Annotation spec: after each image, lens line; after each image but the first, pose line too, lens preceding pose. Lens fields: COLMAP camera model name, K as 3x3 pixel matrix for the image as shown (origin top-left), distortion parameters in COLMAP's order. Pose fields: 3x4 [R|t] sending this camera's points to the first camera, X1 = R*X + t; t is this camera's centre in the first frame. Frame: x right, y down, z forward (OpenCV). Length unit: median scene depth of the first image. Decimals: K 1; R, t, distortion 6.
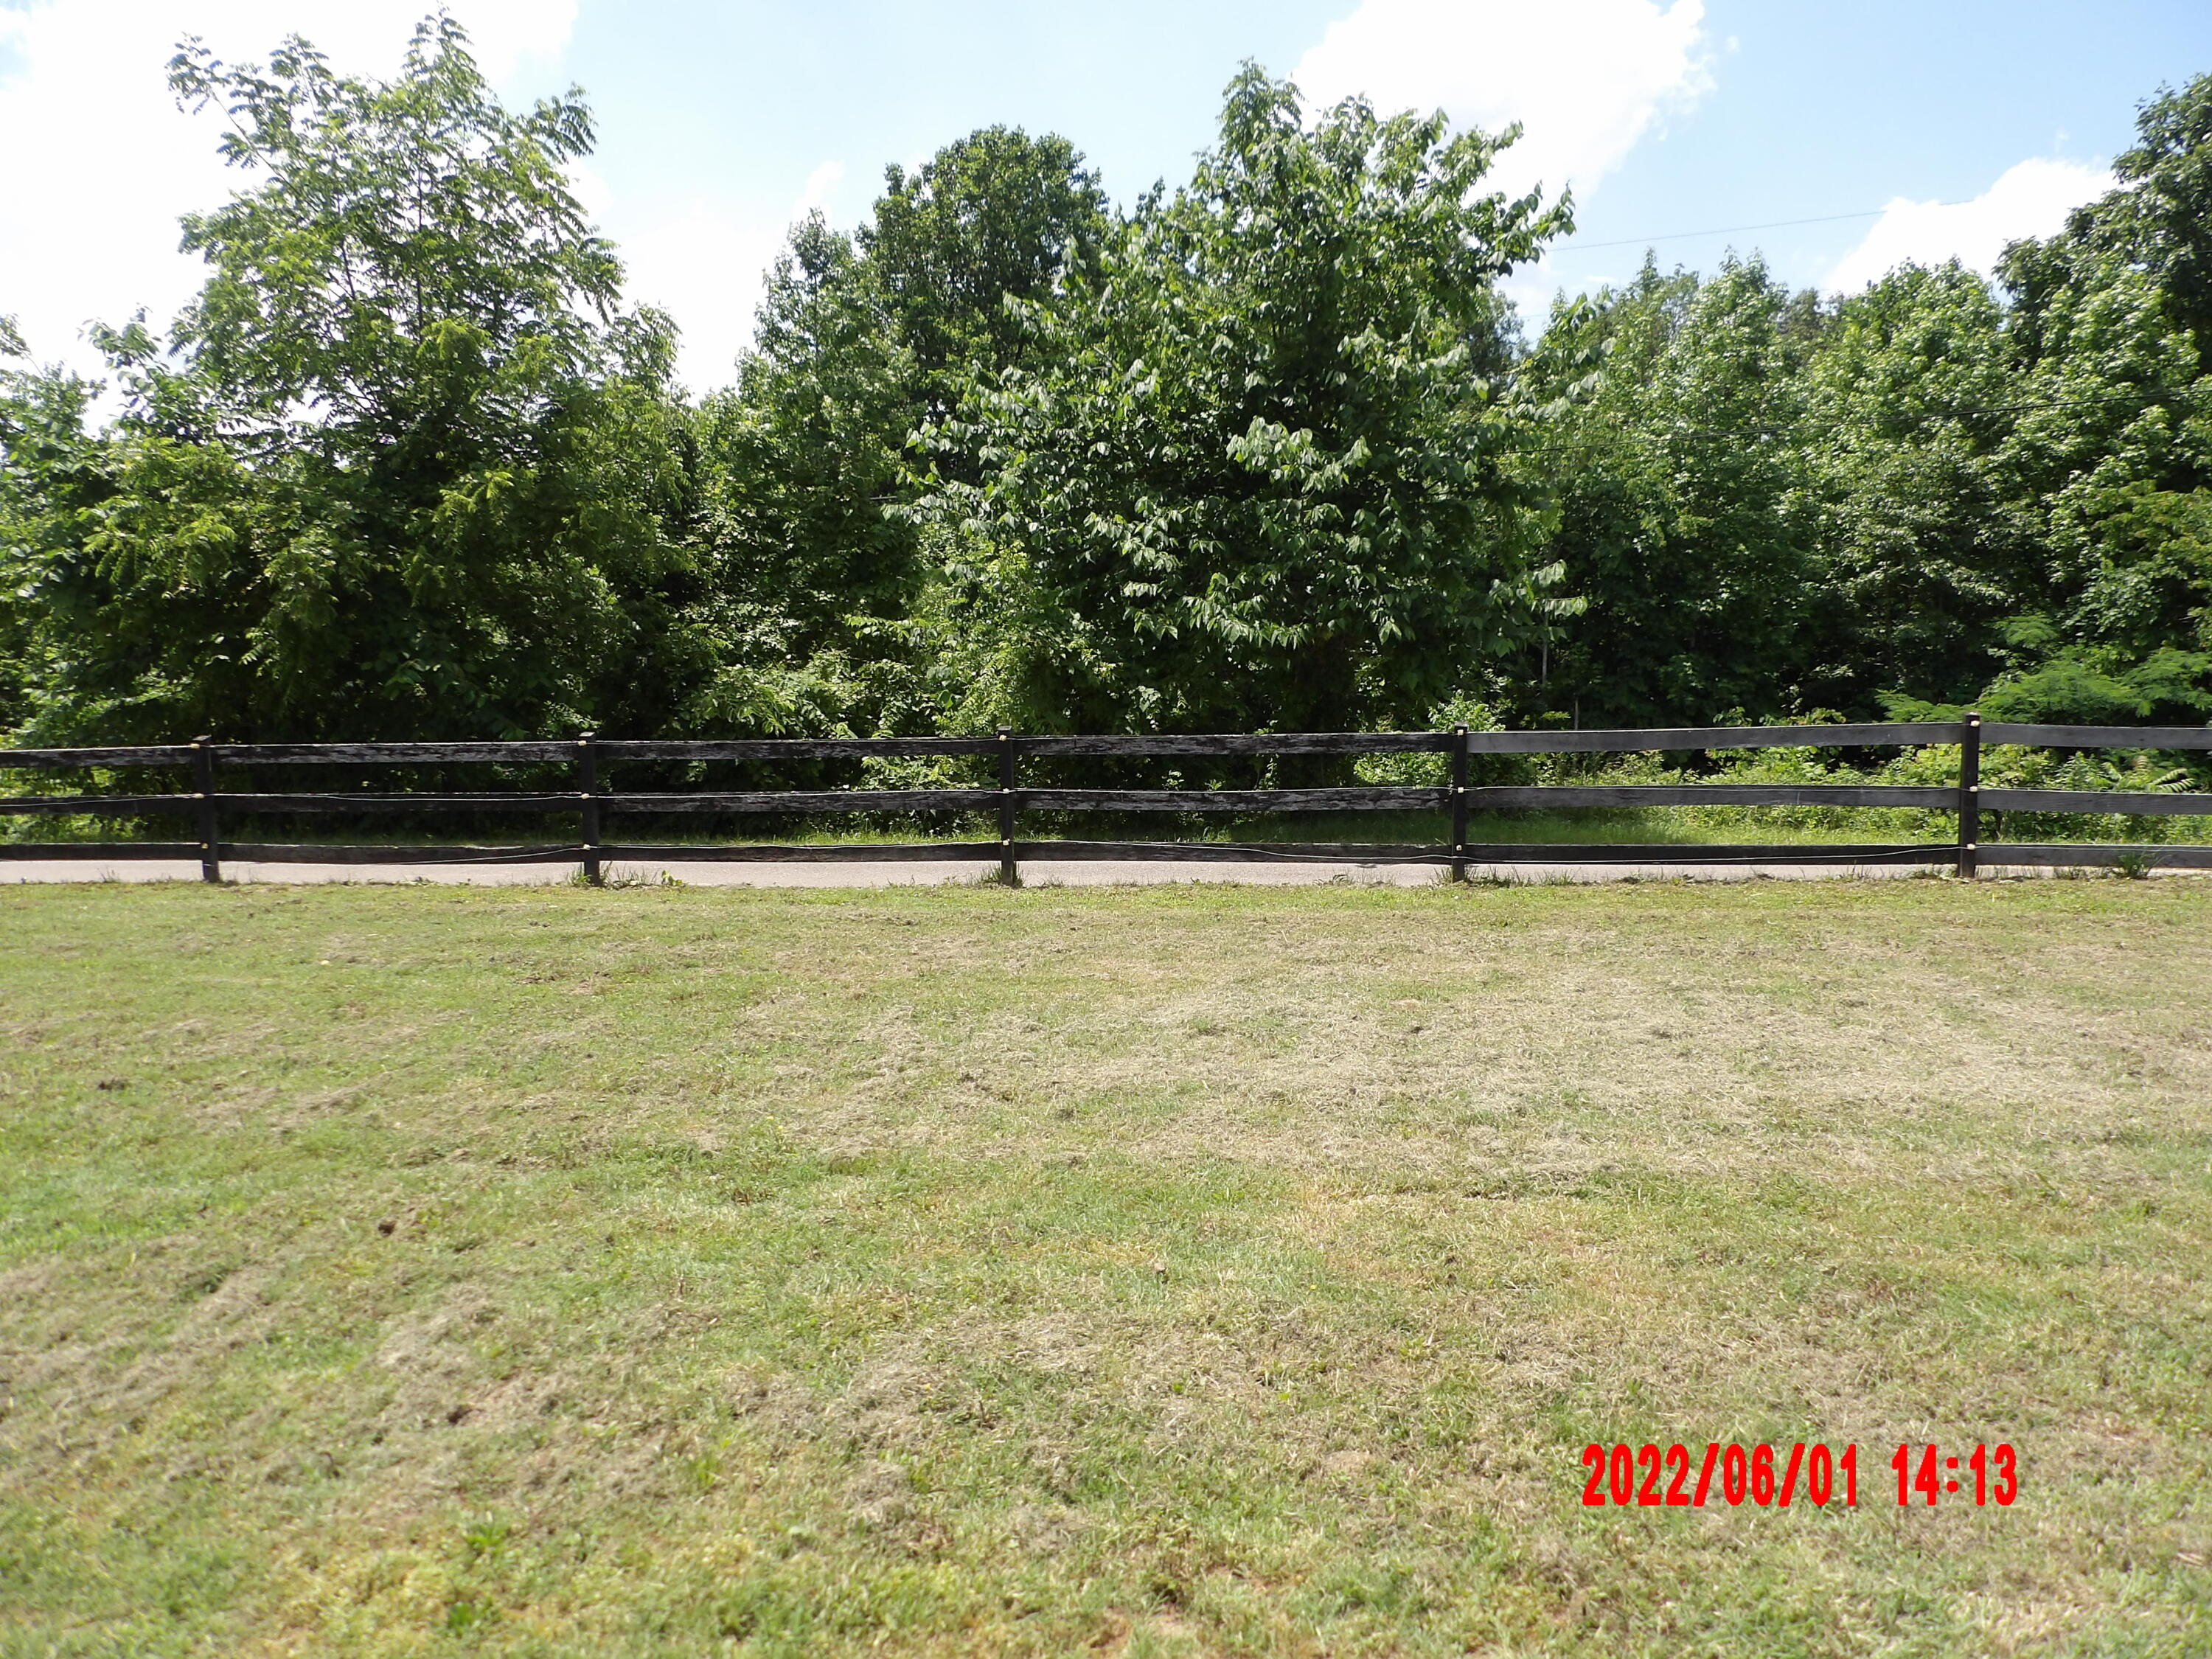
lens RADIAL K [[1630.5, 0, 1105.1], [0, 1630.5, 829.9], [0, 0, 1]] dist [0.002374, -0.002972]
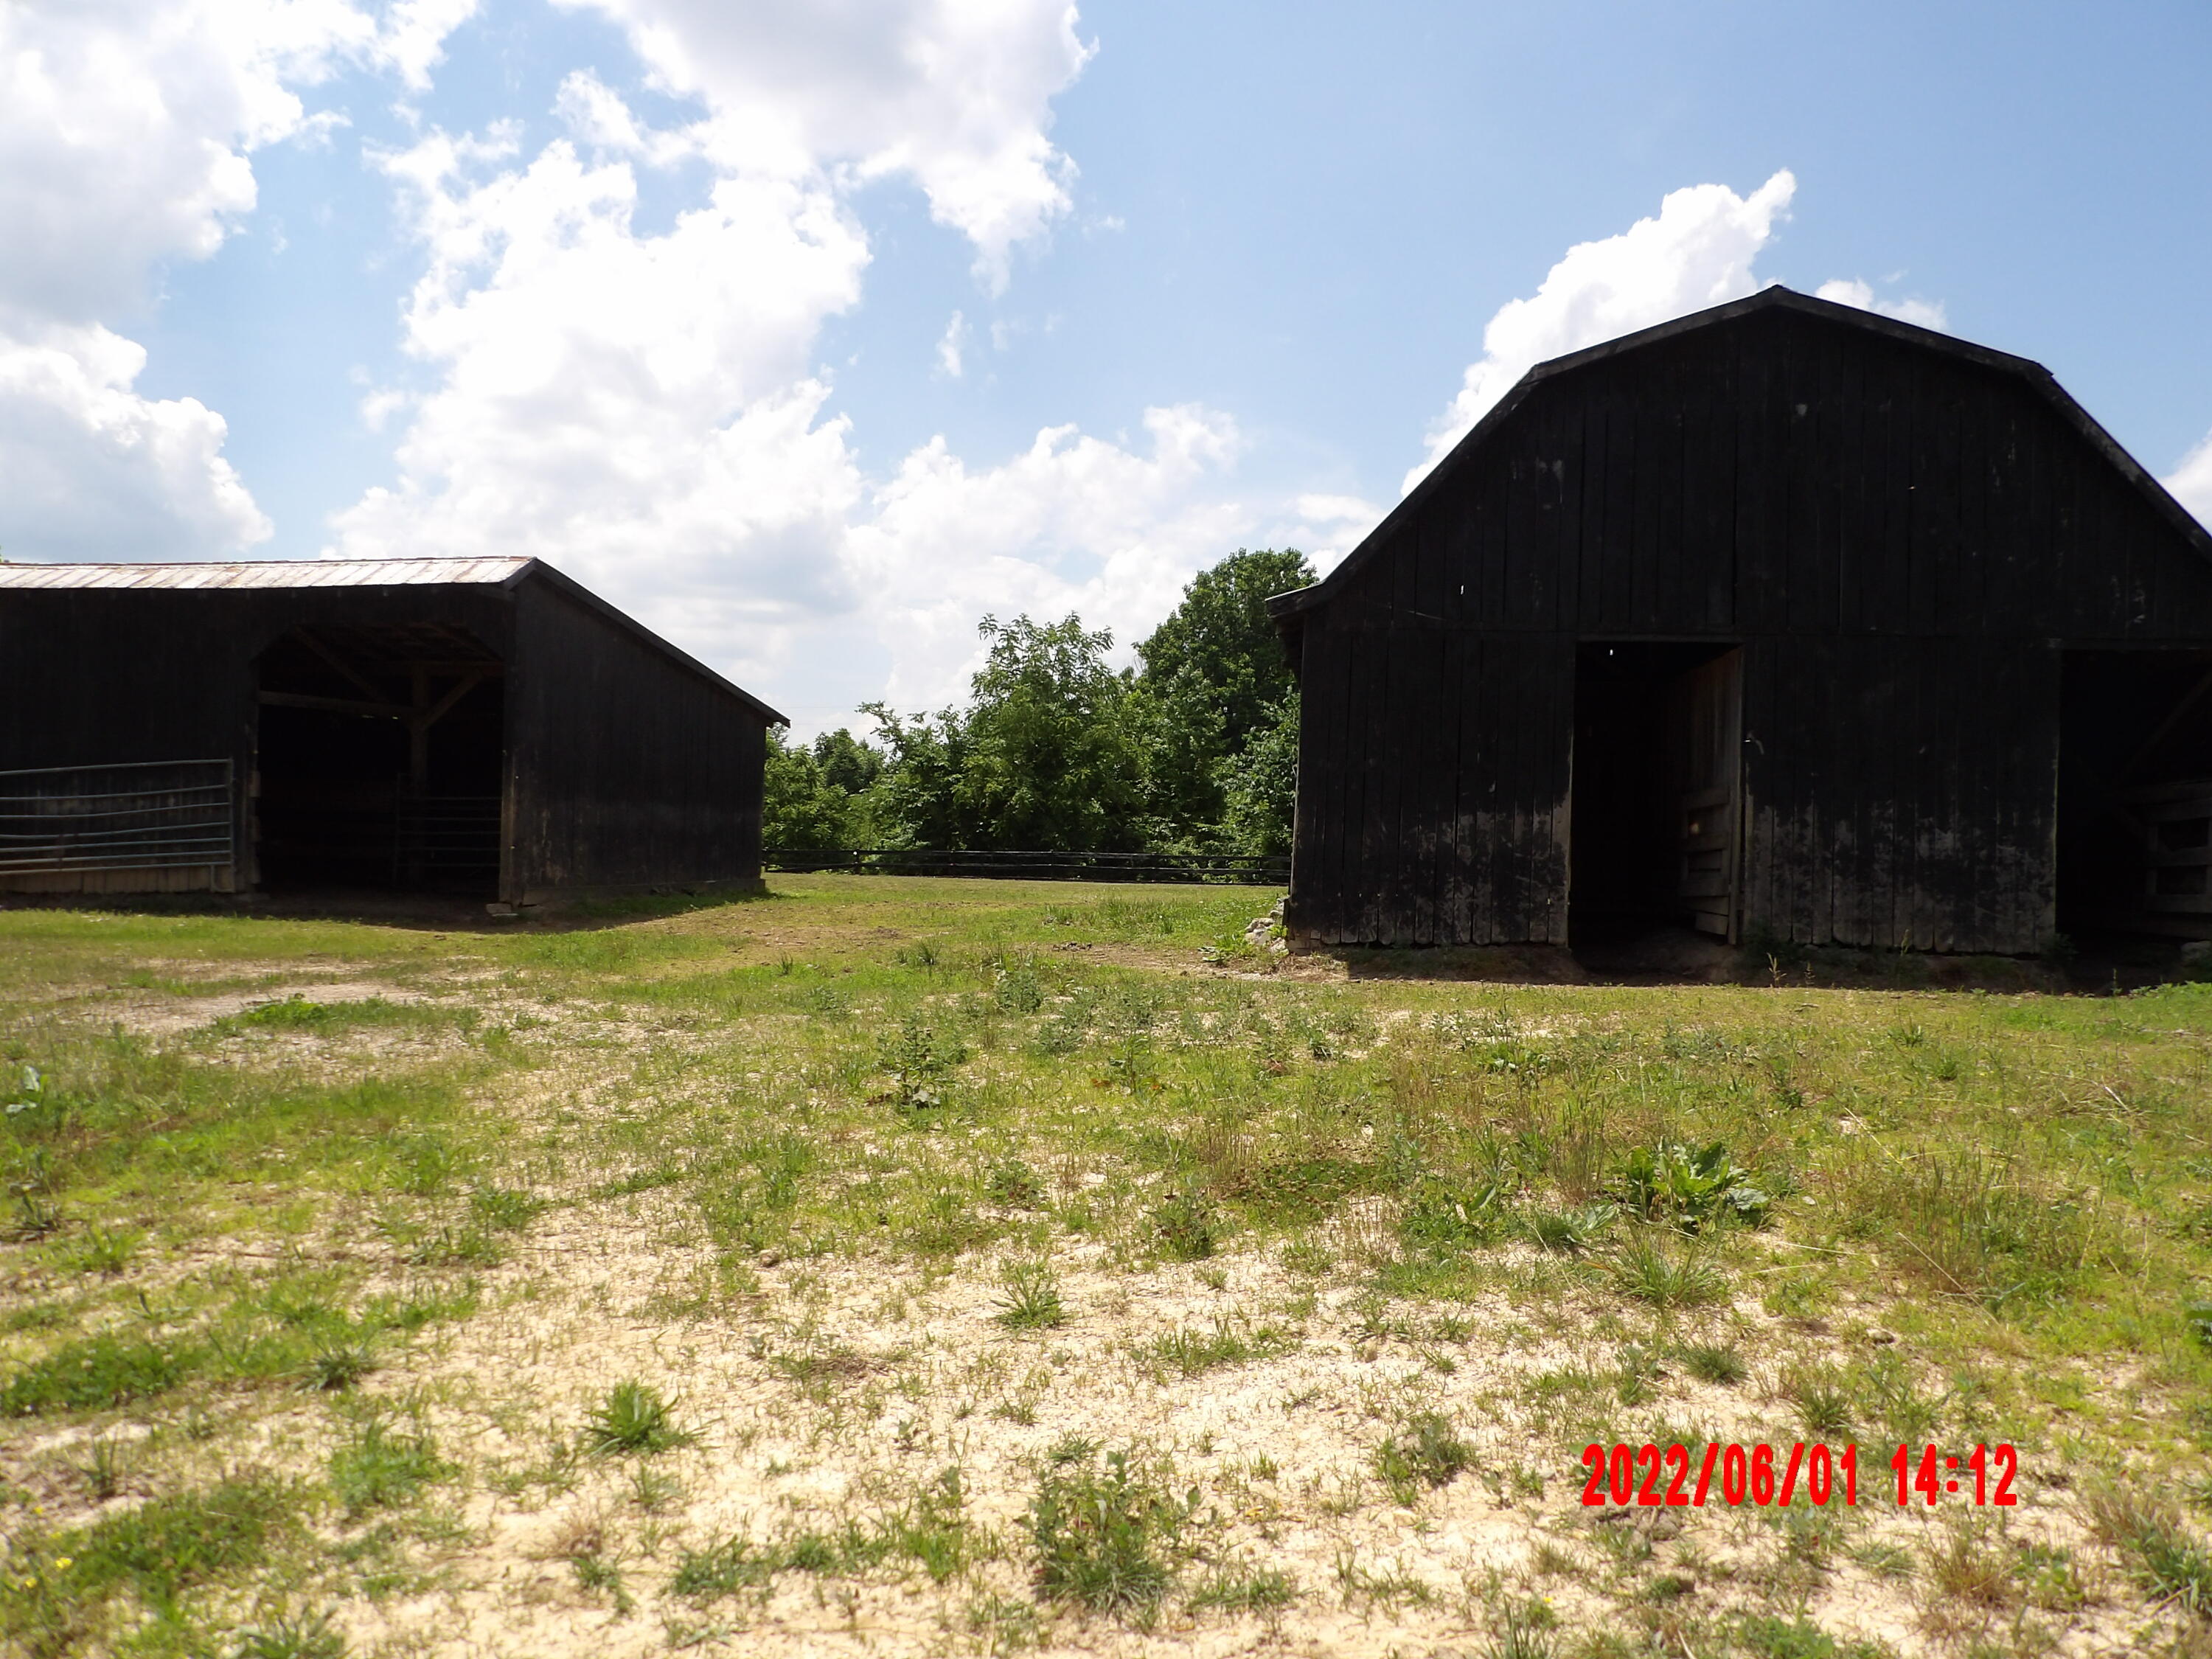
lens RADIAL K [[1630.5, 0, 1105.1], [0, 1630.5, 829.9], [0, 0, 1]] dist [0.002374, -0.002972]
pose [[0.989616, 0.035215, -0.139357, 0.056086], [-0.053333, 0.990275, -0.128495, 0.214952], [0.133477, 0.134593, 0.981870, -1.523182]]
